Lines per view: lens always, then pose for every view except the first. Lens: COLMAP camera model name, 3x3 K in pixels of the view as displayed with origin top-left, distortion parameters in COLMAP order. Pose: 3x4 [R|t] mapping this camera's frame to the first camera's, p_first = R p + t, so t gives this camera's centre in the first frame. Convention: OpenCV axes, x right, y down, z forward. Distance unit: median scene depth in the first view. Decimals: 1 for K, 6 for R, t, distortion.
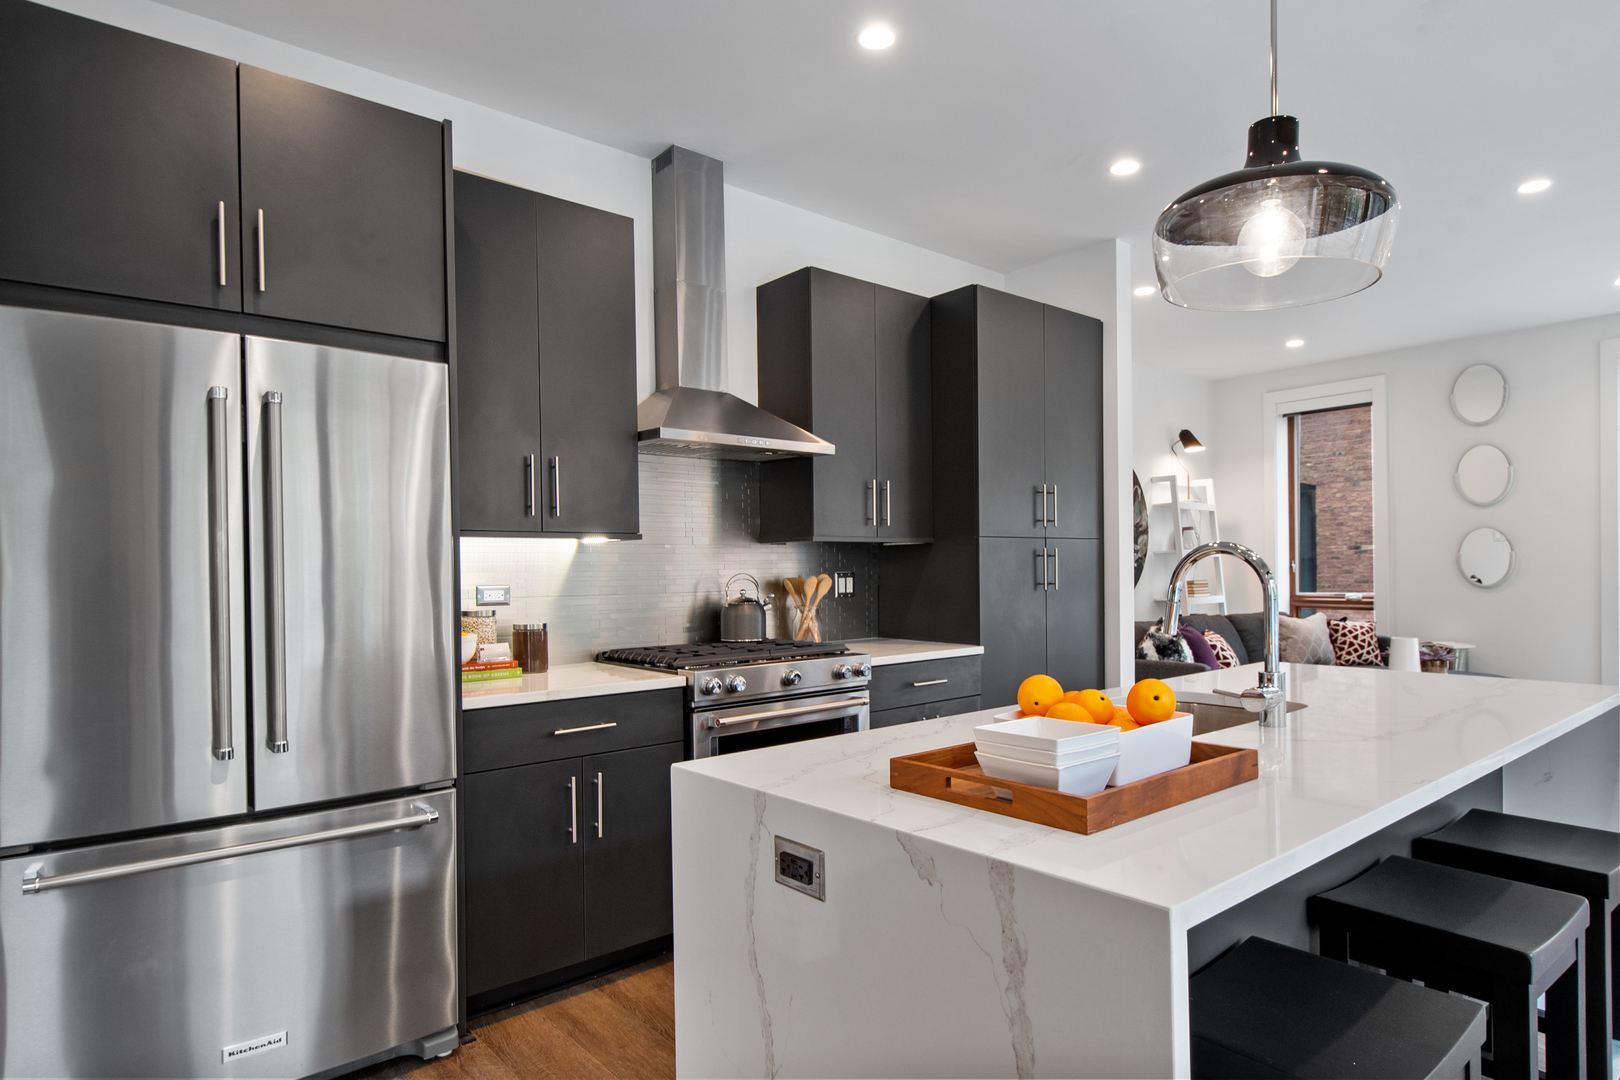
lens RADIAL K [[905.5, 0, 847.2], [0, 905.5, 575.7], [0, 0, 1]] dist [0.006185, 0.000358]
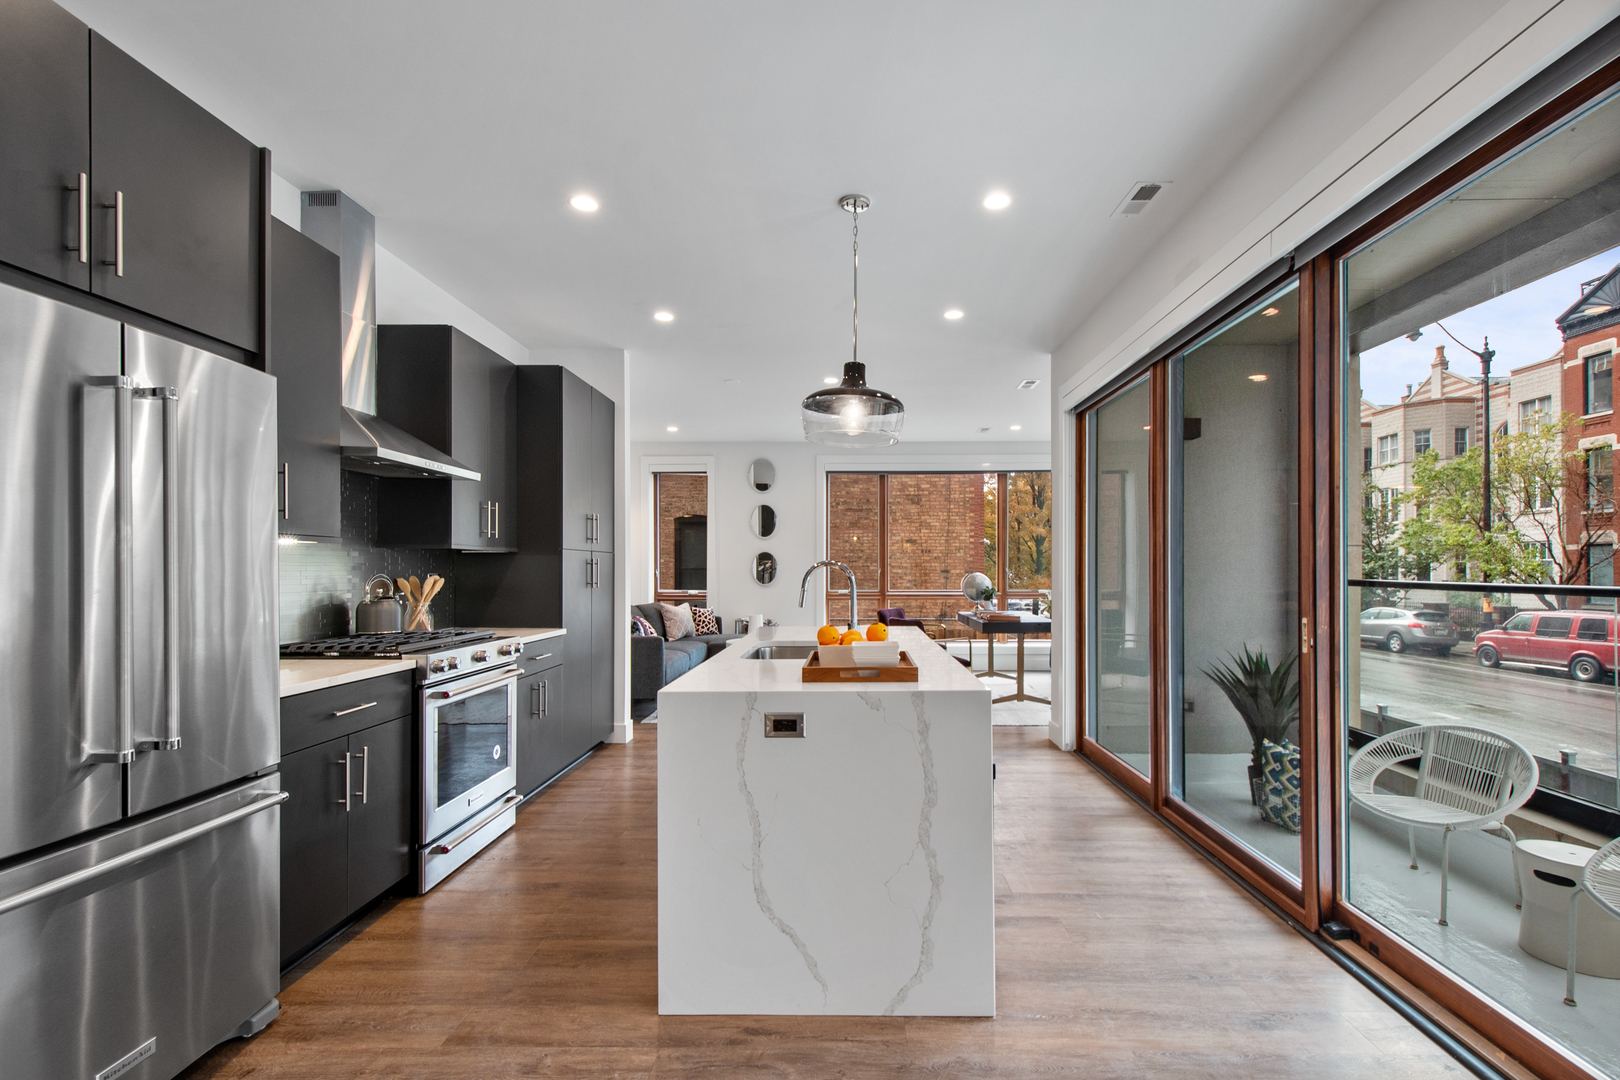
lens RADIAL K [[712.1, 0, 838.9], [0, 712.1, 568.4], [0, 0, 1]] dist [0.015432, -0.008958]
pose [[0.666397, 0.013990, 0.745466, -0.231221], [-0.001964, 0.999853, -0.017009, 0.002206], [-0.745594, 0.009871, 0.666327, -0.022652]]
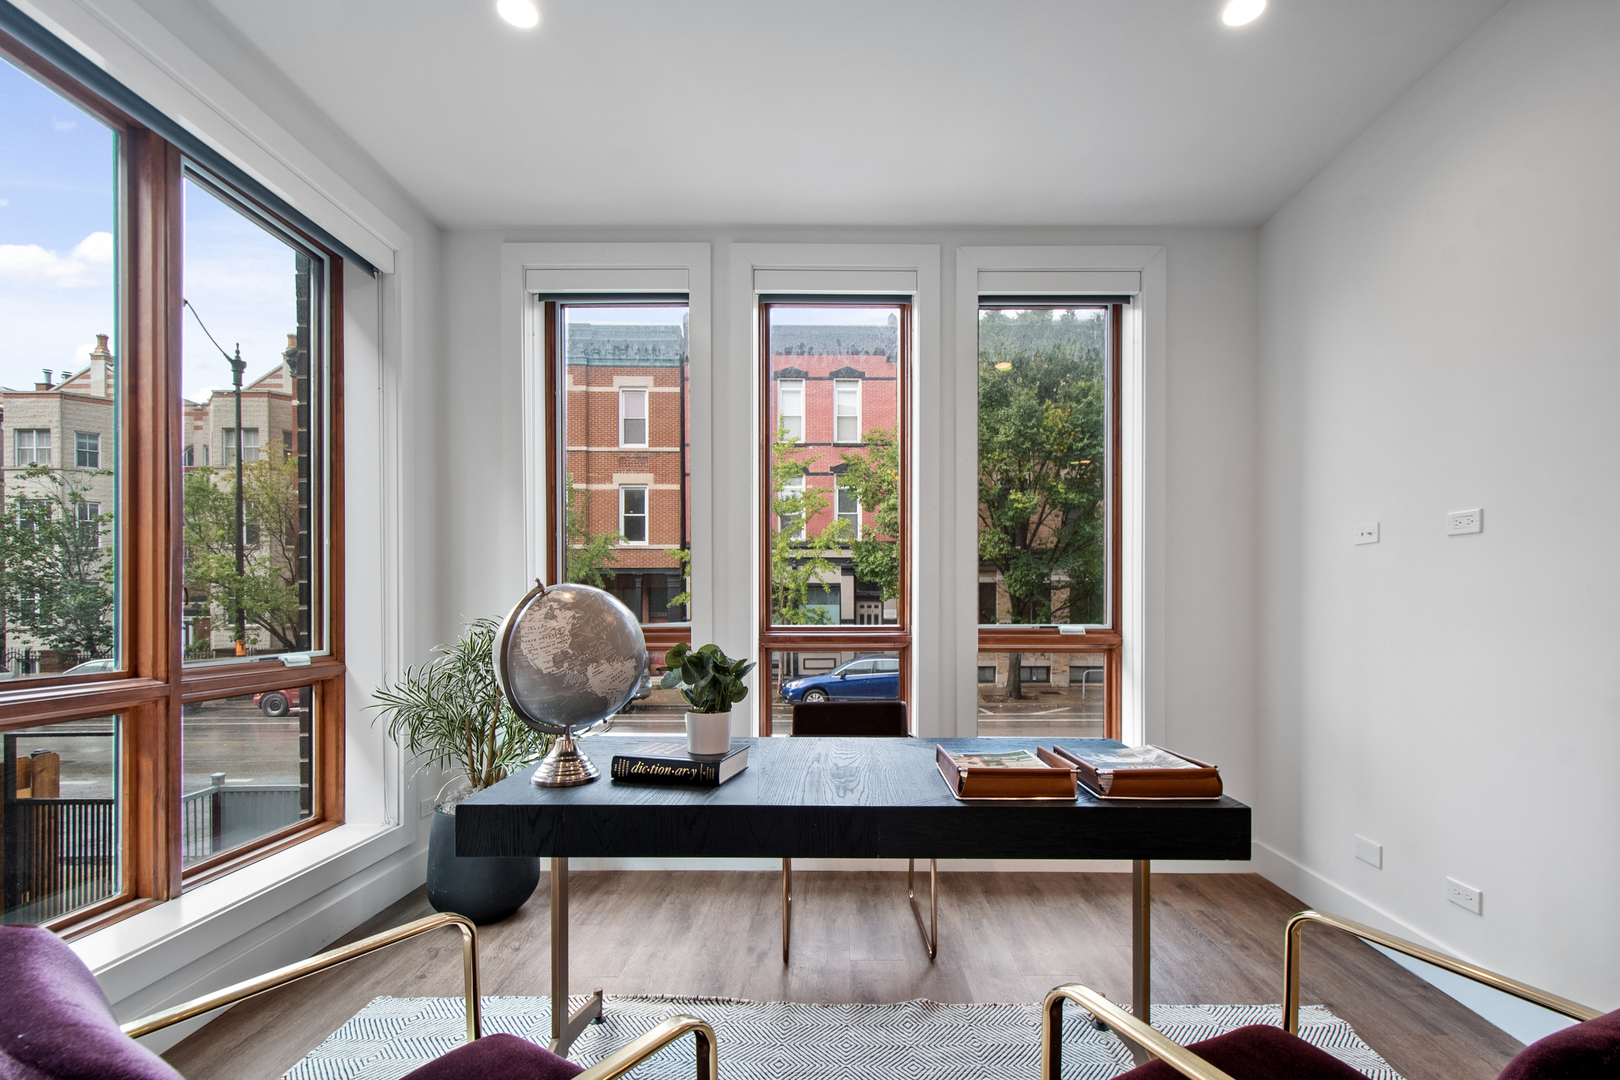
lens RADIAL K [[720.4, 0, 849.0], [0, 720.4, 615.8], [0, 0, 1]] dist [0.017211, -0.010158]
pose [[-0.755373, 0.008286, 0.655243, 0.595391], [0.016346, 0.999847, 0.006201, 0.000777], [-0.655091, 0.015394, -0.755393, 0.730592]]
